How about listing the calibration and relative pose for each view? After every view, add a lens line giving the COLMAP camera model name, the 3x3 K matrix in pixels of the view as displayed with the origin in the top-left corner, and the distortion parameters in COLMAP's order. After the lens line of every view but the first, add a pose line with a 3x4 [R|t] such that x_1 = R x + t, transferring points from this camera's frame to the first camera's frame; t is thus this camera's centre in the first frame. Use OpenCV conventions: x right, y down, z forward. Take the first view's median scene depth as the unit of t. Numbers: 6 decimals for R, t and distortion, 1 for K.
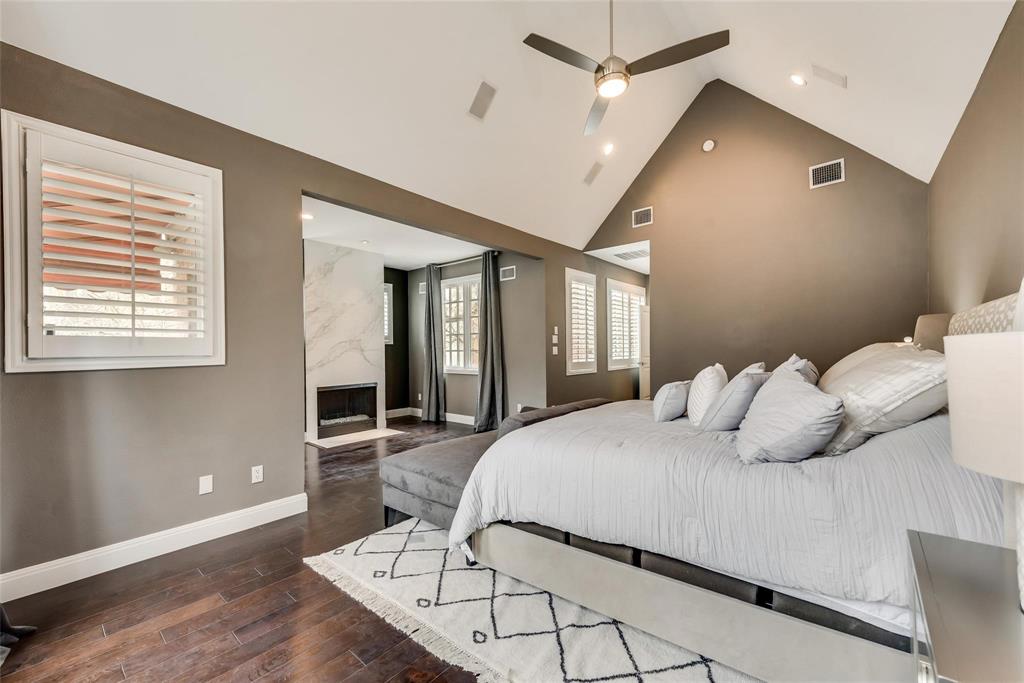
lens RADIAL K [[408.8, 0, 512.5], [0, 408.8, 350.5], [0, 0, 1]] dist [0.014356, -0.000265]
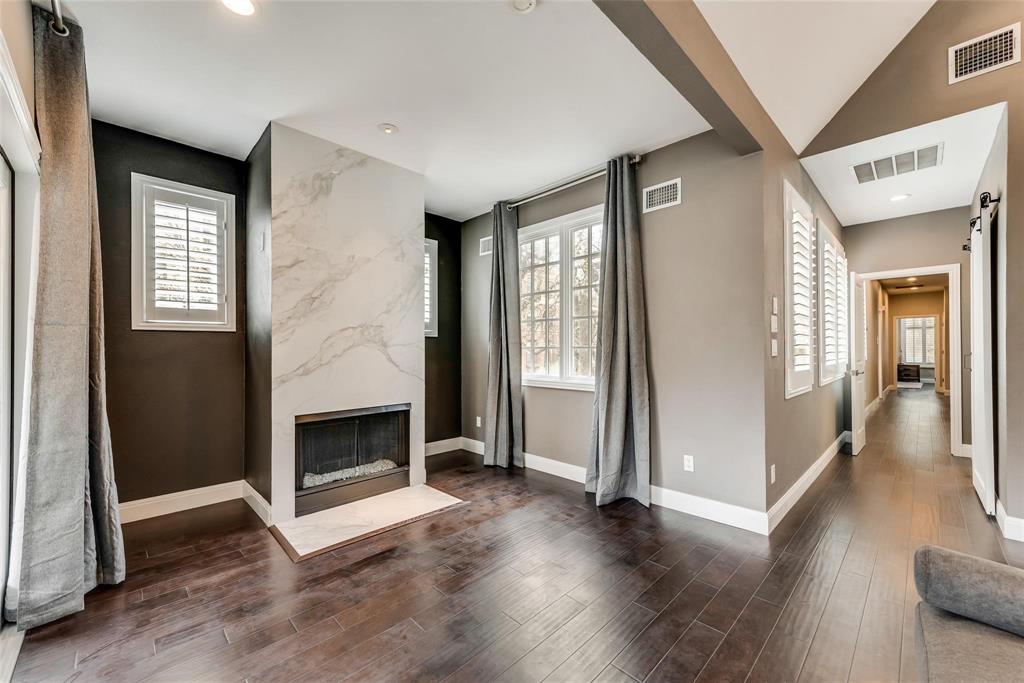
lens RADIAL K [[400.4, 0, 509.3], [0, 400.4, 347.7], [0, 0, 1]] dist [0.010271, -0.002317]
pose [[0.995560, 0.008527, -0.093739, -0.136088], [-0.008970, 0.999950, -0.004308, 0.003921], [0.093698, 0.005130, 0.995587, 0.434775]]
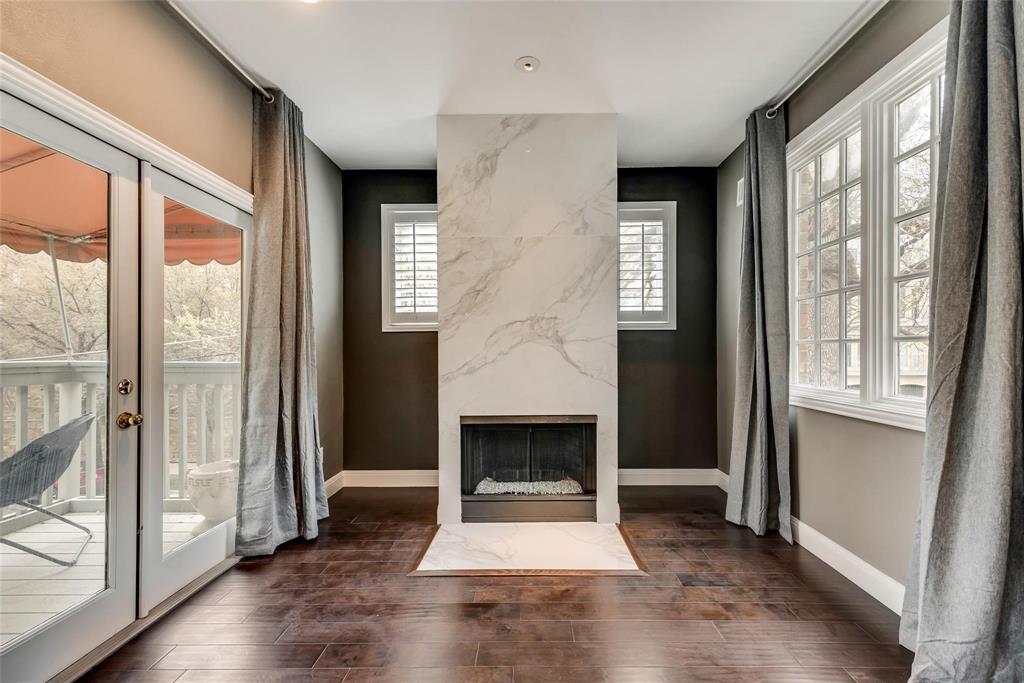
lens RADIAL K [[408.8, 0, 522.2], [0, 408.8, 351.7], [0, 0, 1]] dist [0.014356, -0.000265]
pose [[0.641773, 0.008056, -0.766853, -0.047271], [-0.001744, 0.999958, 0.009045, 0.007224], [0.766893, -0.004467, 0.641760, 0.613631]]
